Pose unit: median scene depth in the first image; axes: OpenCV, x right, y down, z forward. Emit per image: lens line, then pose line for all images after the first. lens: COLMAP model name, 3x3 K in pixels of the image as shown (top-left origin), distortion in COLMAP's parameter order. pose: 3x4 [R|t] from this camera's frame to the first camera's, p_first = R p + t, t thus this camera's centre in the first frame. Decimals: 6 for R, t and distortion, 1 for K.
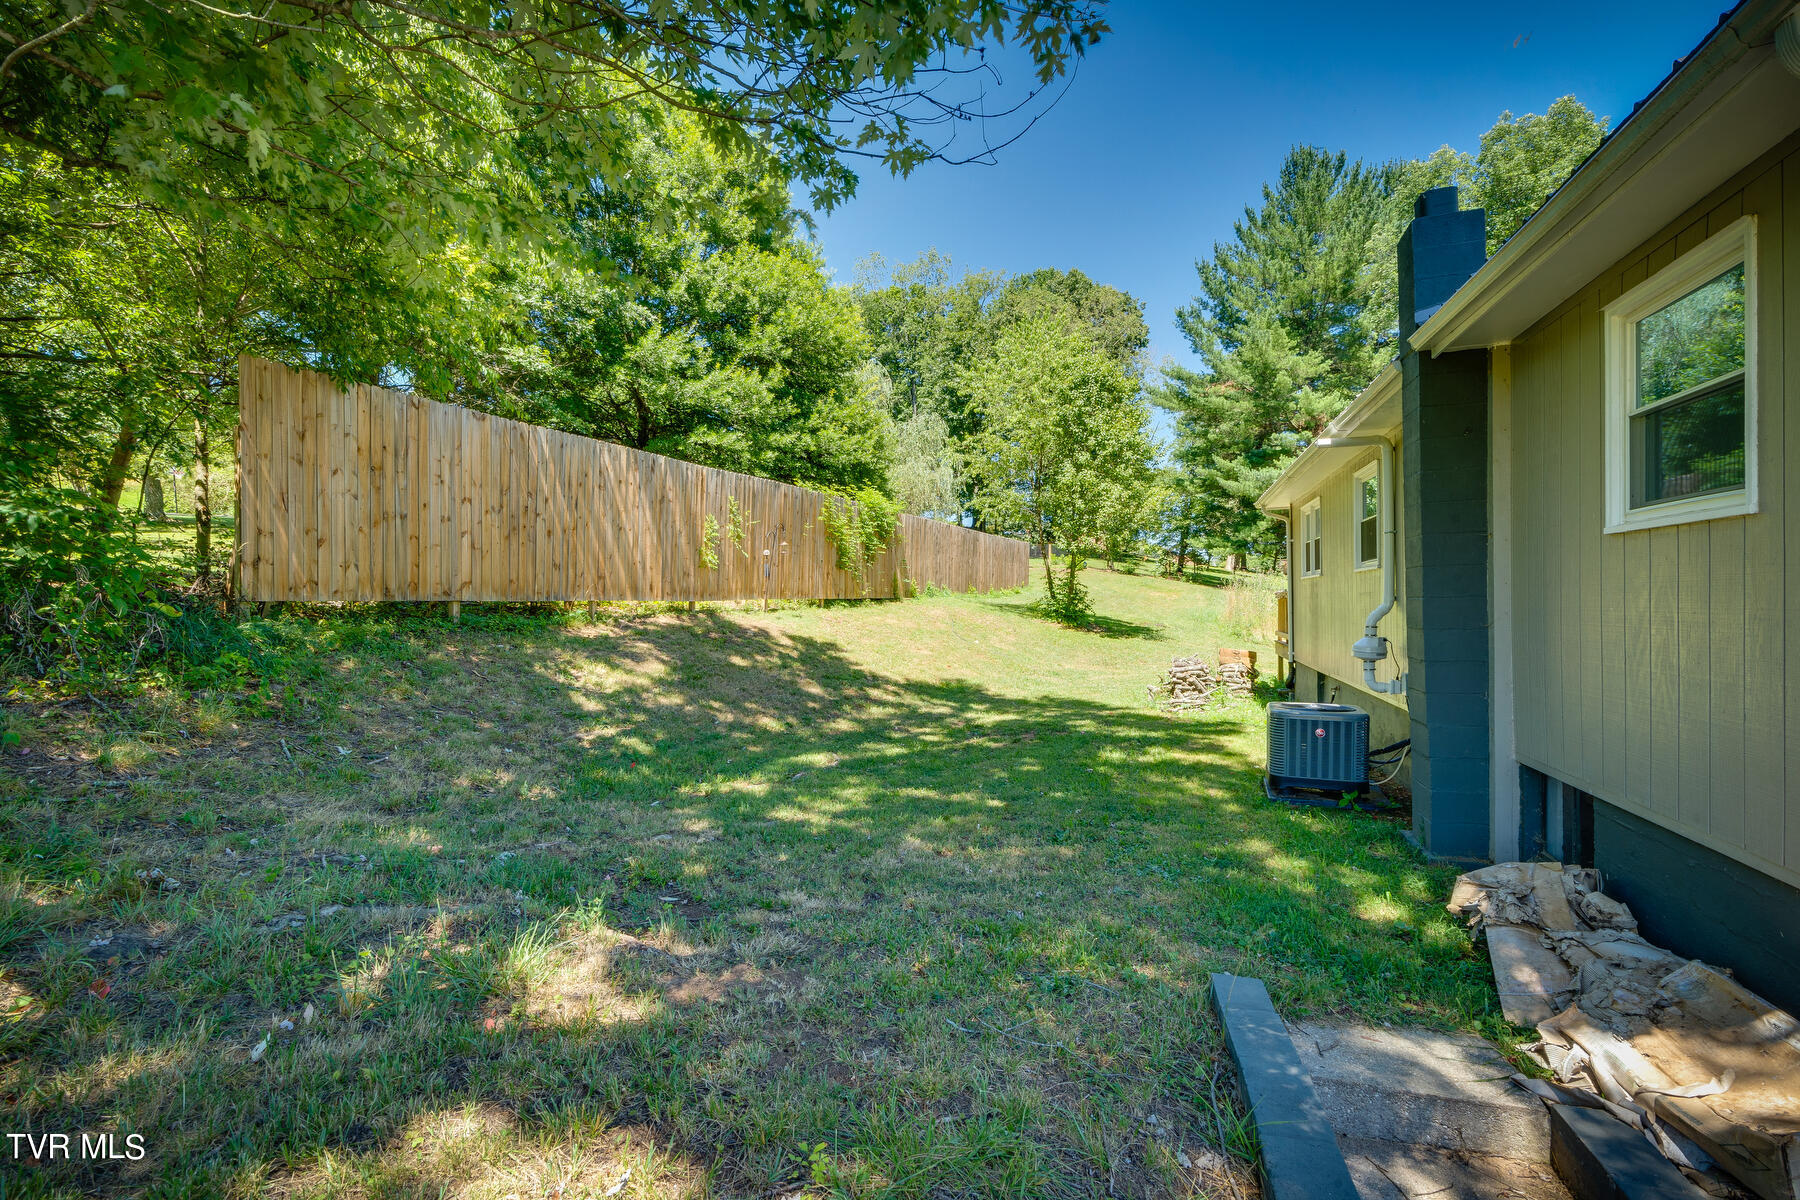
lens RADIAL K [[820.5, 0, 899.7], [0, 820.5, 602.6], [0, 0, 1]] dist [-0.004274, 0.000595]
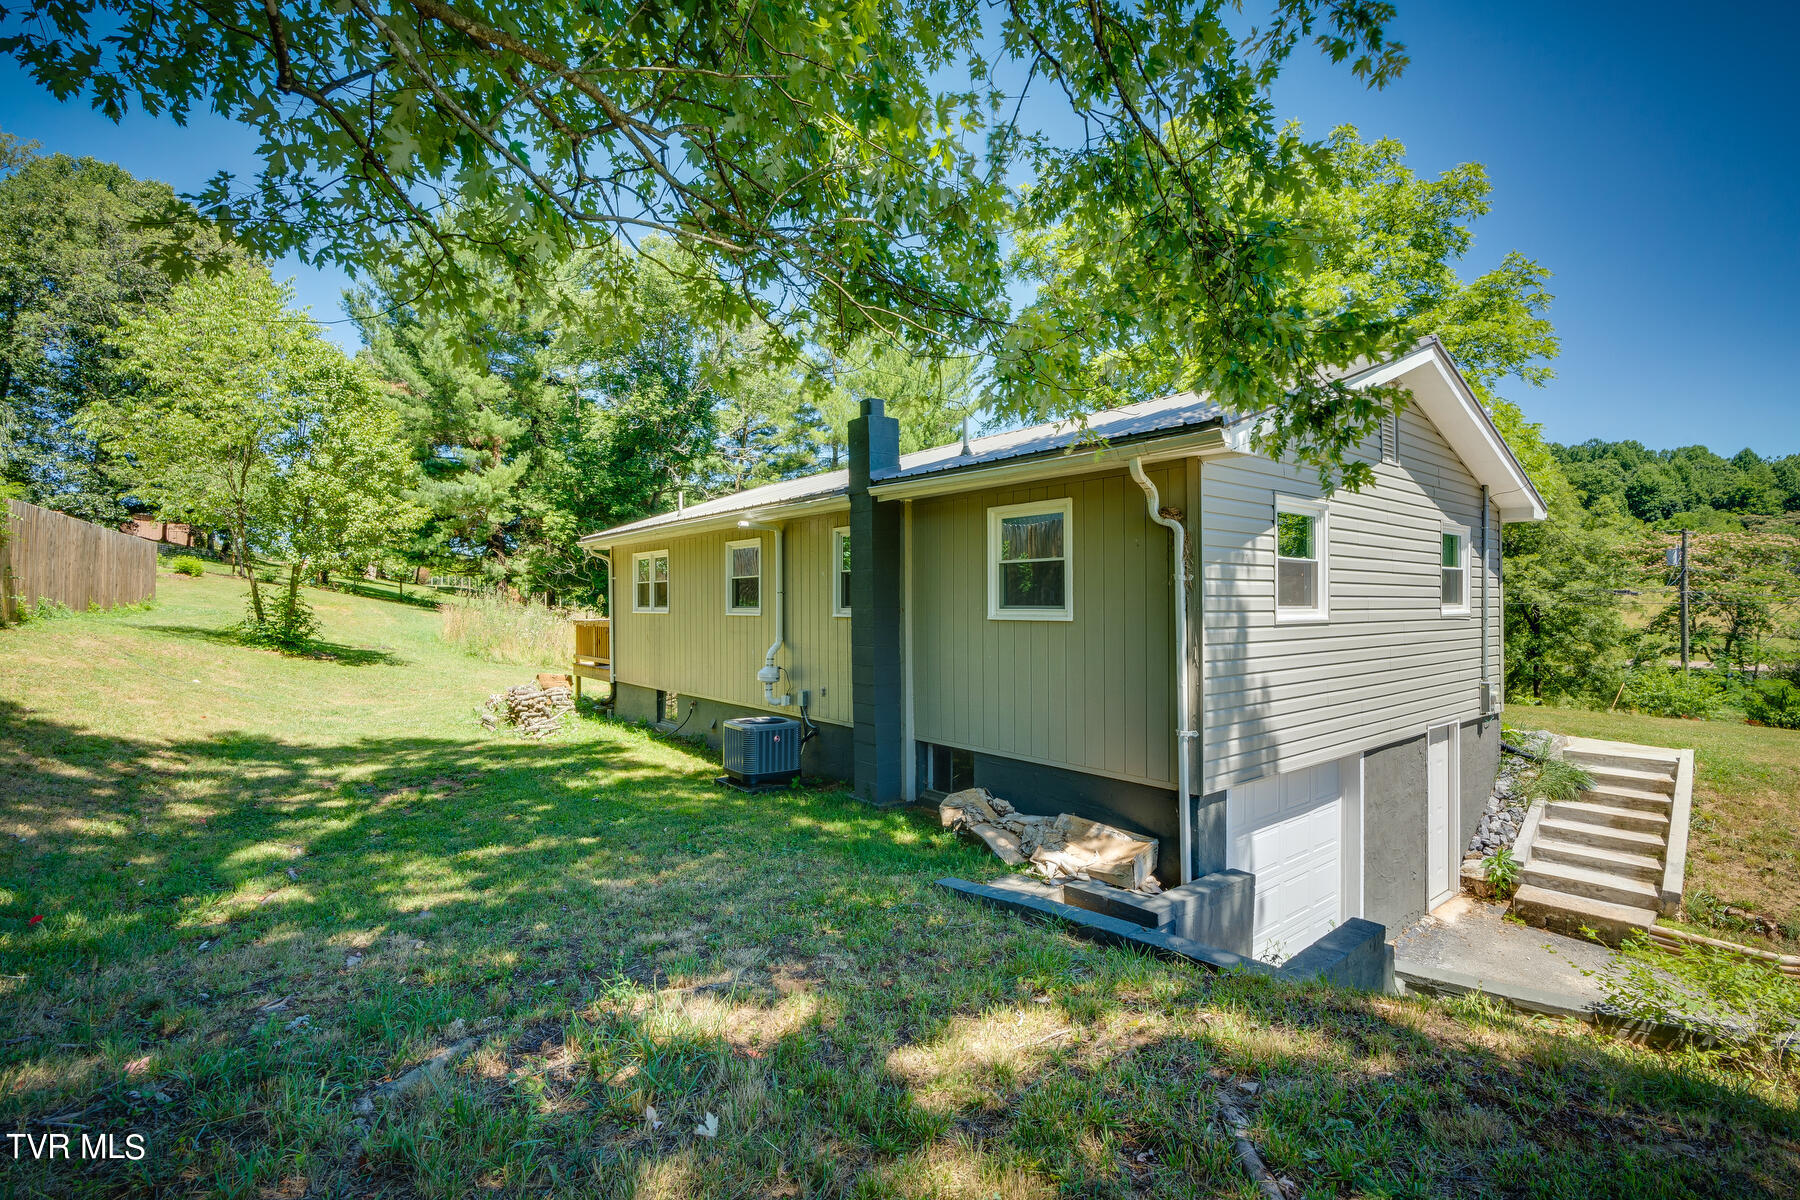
lens RADIAL K [[820.5, 0, 891.1], [0, 820.5, 601.8], [0, 0, 1]] dist [-0.004274, 0.000595]
pose [[0.552280, 0.010022, 0.833598, -0.611671], [-0.002209, 0.999942, -0.010559, -0.068032], [-0.833656, 0.003990, 0.552270, 0.056510]]
